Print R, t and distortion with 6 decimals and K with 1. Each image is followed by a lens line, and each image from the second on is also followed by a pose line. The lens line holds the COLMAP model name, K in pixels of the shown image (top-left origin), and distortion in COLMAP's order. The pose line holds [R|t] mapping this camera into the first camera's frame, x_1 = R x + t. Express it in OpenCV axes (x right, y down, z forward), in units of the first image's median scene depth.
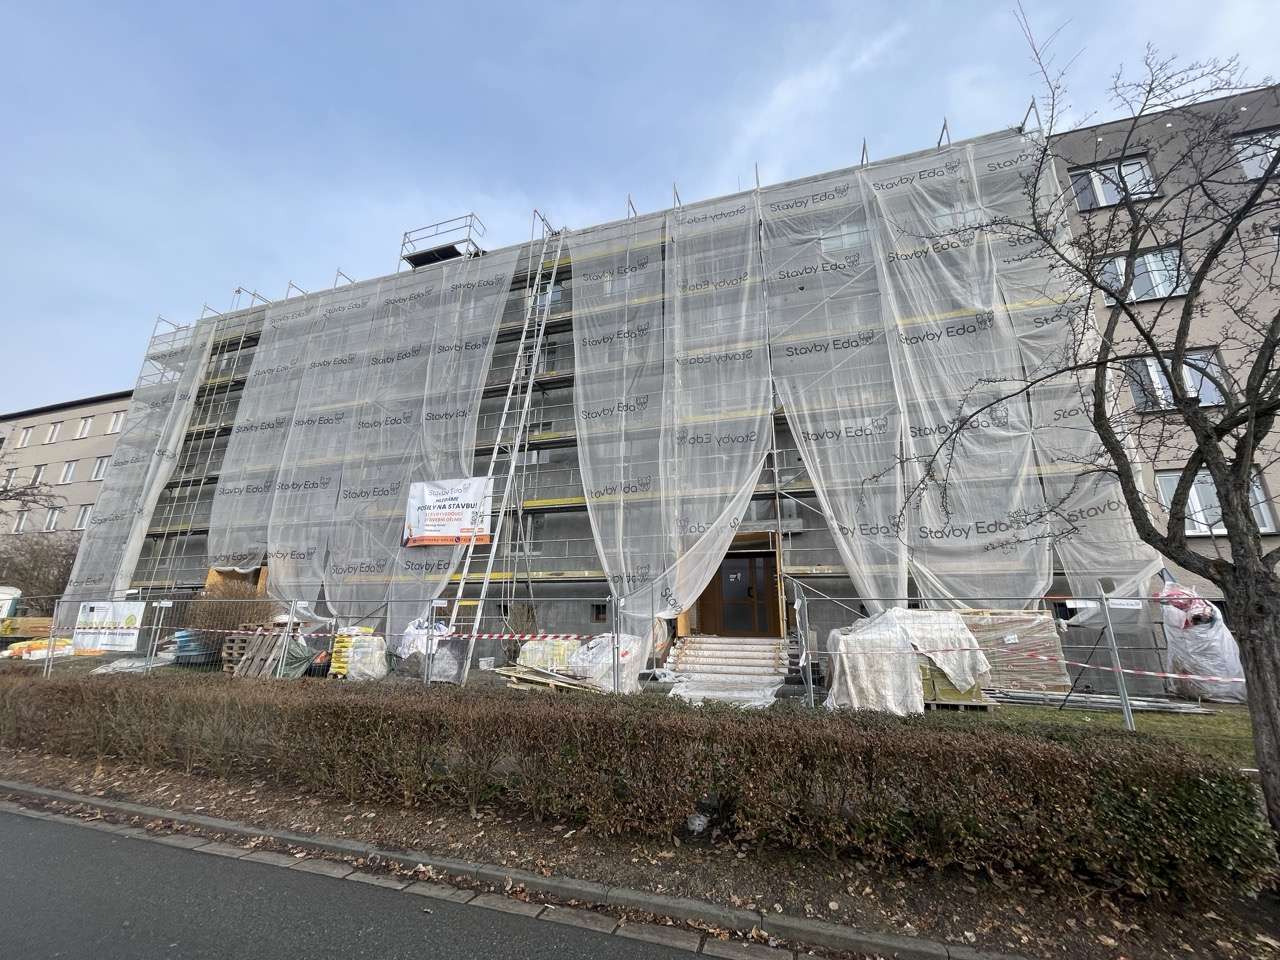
lens RADIAL K [[515.9, 0, 640.0], [0, 515.9, 480.0], [0, 0, 1]] dist [-0.000434, -0.000009]
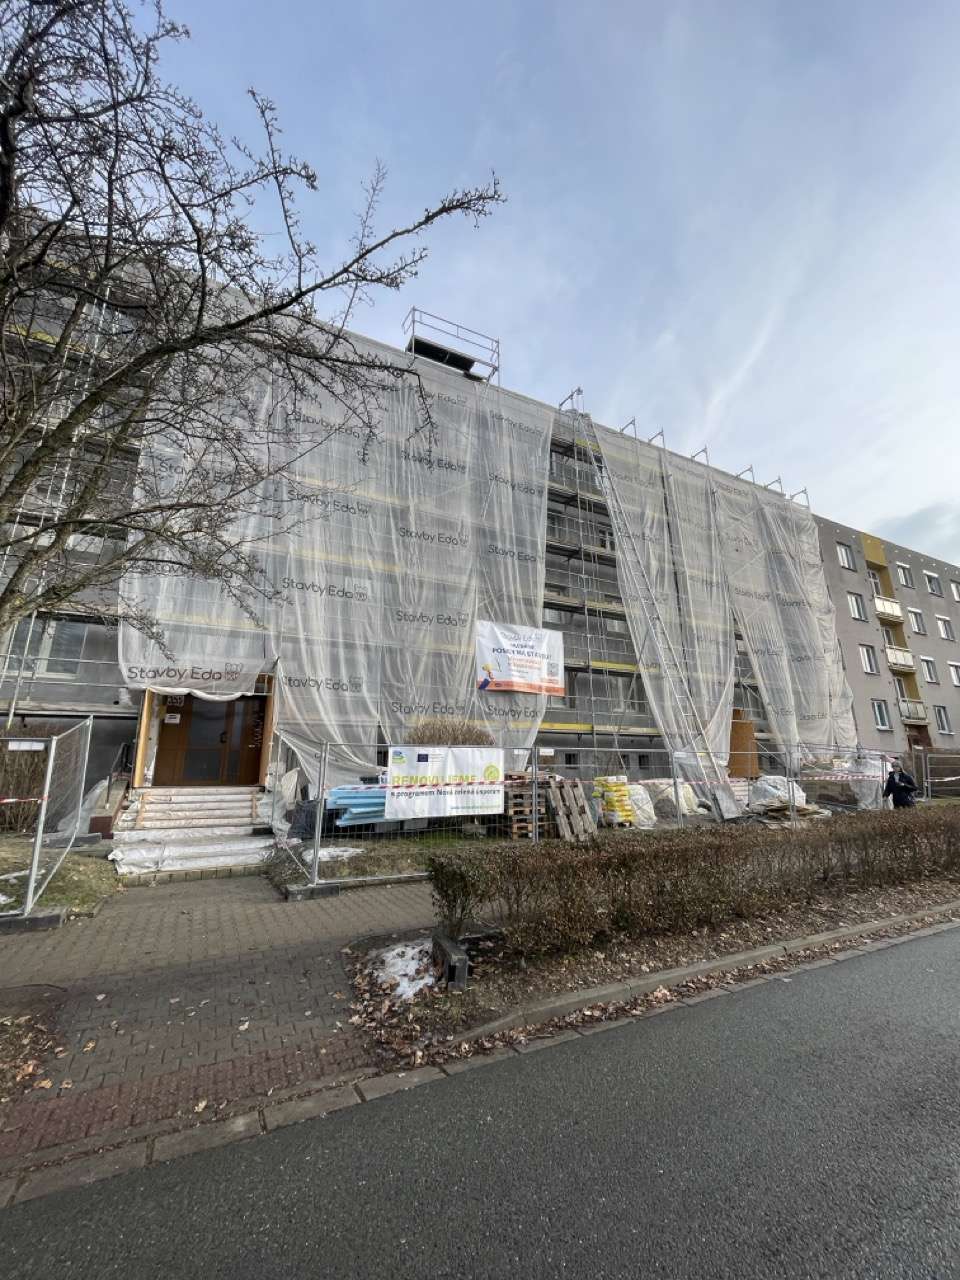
lens RADIAL K [[515.9, 0, 480.0], [0, 515.9, 640.0], [0, 0, 1]] dist [-0.000434, -0.000009]
pose [[0.706635, 0.162564, 0.688651, -1.370898], [-0.179076, 0.982653, -0.048214, 0.109655], [-0.684543, -0.089251, 0.723488, 0.438526]]
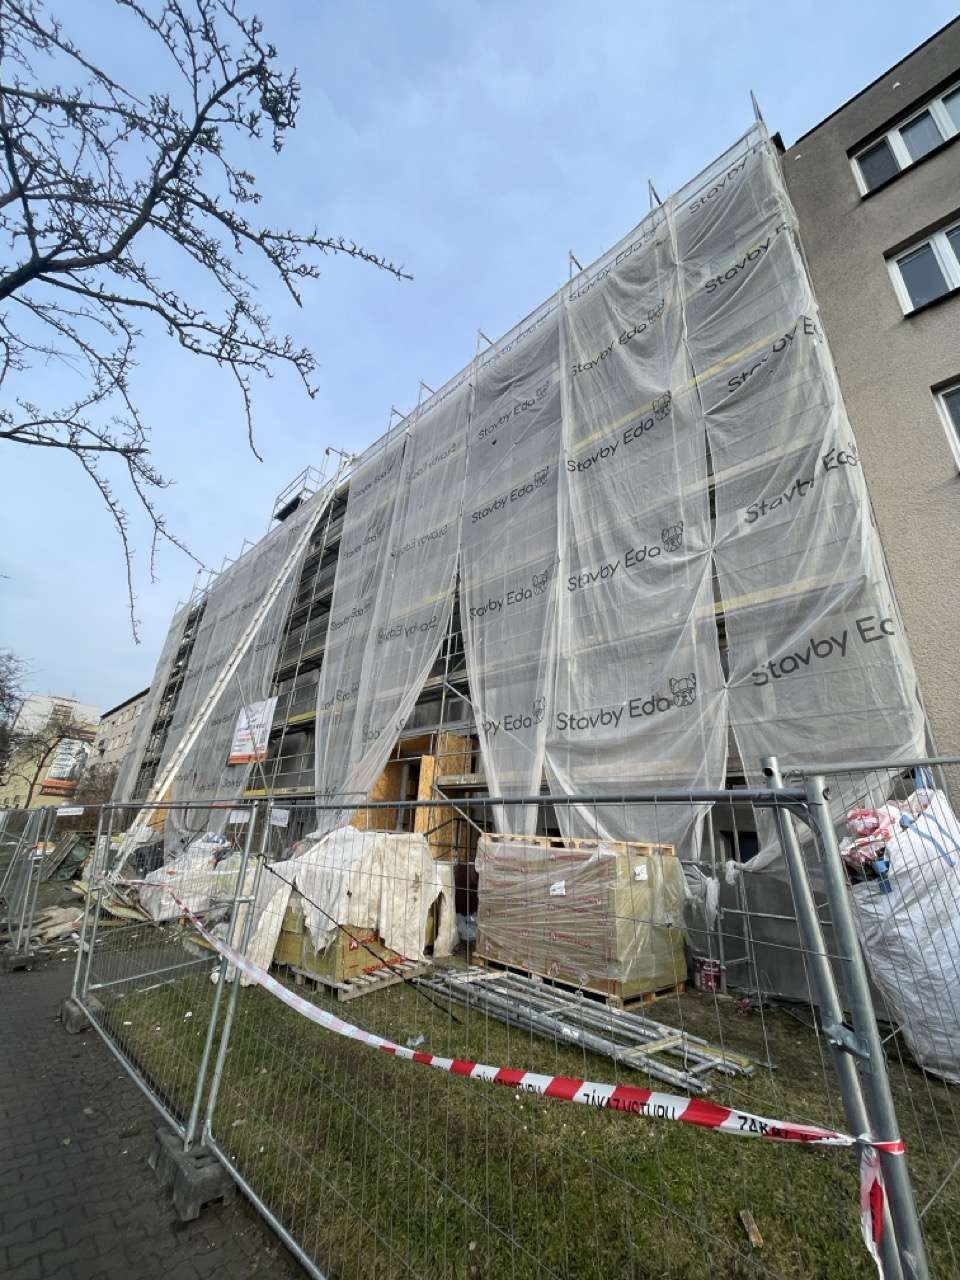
lens RADIAL K [[515.9, 0, 480.0], [0, 515.9, 640.0], [0, 0, 1]] dist [-0.000434, -0.000009]
pose [[0.893663, -0.134338, -0.428157, 0.674854], [0.084270, 0.987403, -0.133916, 0.067917], [0.440754, 0.083595, 0.893727, 0.284028]]
